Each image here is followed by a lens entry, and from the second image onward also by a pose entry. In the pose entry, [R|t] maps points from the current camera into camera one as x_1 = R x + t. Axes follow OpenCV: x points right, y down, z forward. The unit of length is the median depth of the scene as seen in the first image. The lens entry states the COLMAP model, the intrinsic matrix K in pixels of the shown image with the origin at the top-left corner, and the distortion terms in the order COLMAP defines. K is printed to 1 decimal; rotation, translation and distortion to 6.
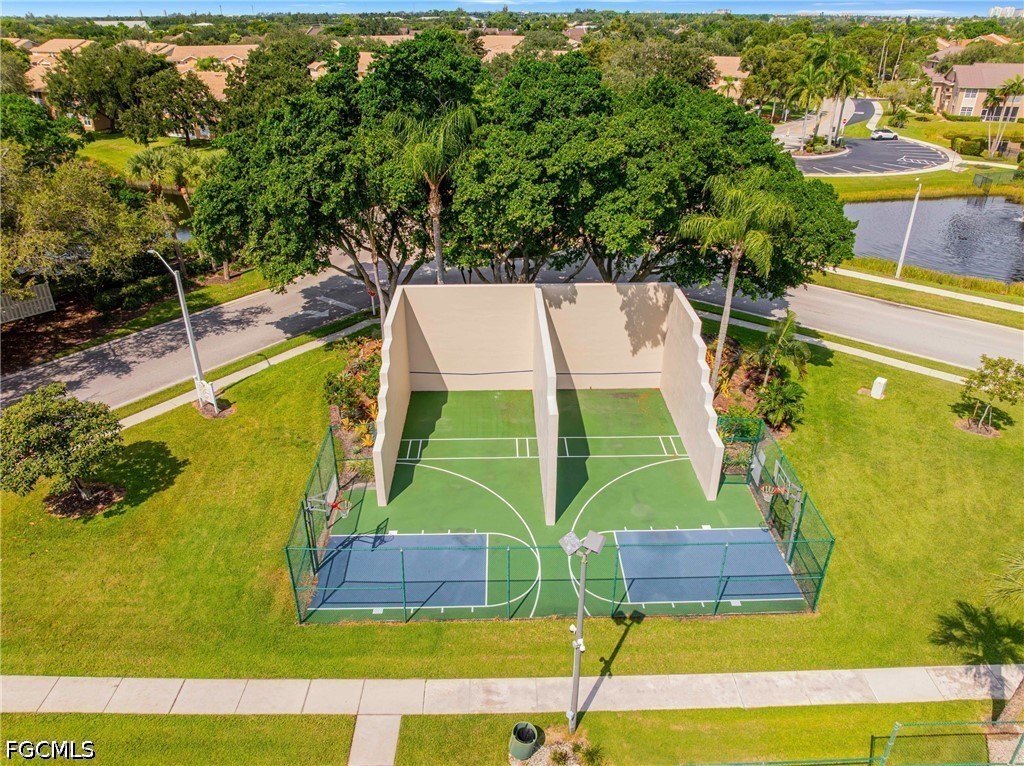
lens RADIAL K [[718.9, 0, 512.0], [0, 718.9, 383.0], [0, 0, 1]] dist [-0.029952, 0.000267]
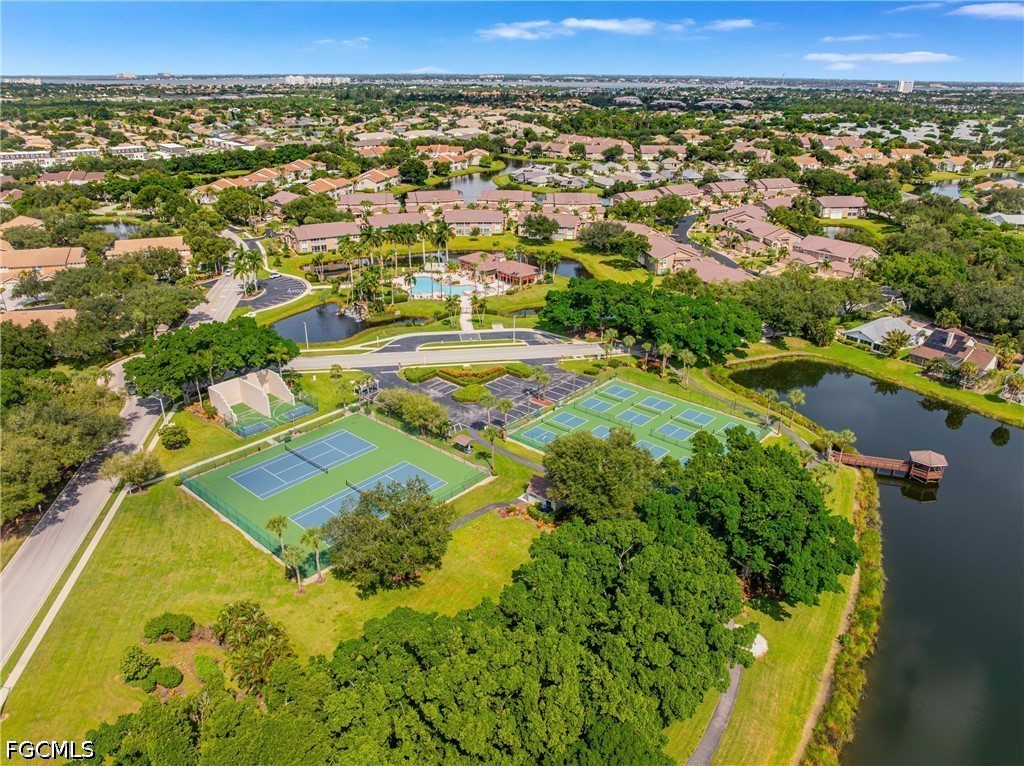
lens RADIAL K [[718.9, 0, 512.0], [0, 718.9, 383.0], [0, 0, 1]] dist [-0.029952, 0.000267]
pose [[0.678790, -0.285777, 0.676443, -1.440698], [0.327204, 0.942373, 0.069786, 0.107502], [-0.657405, 0.173965, 0.733181, -2.626110]]
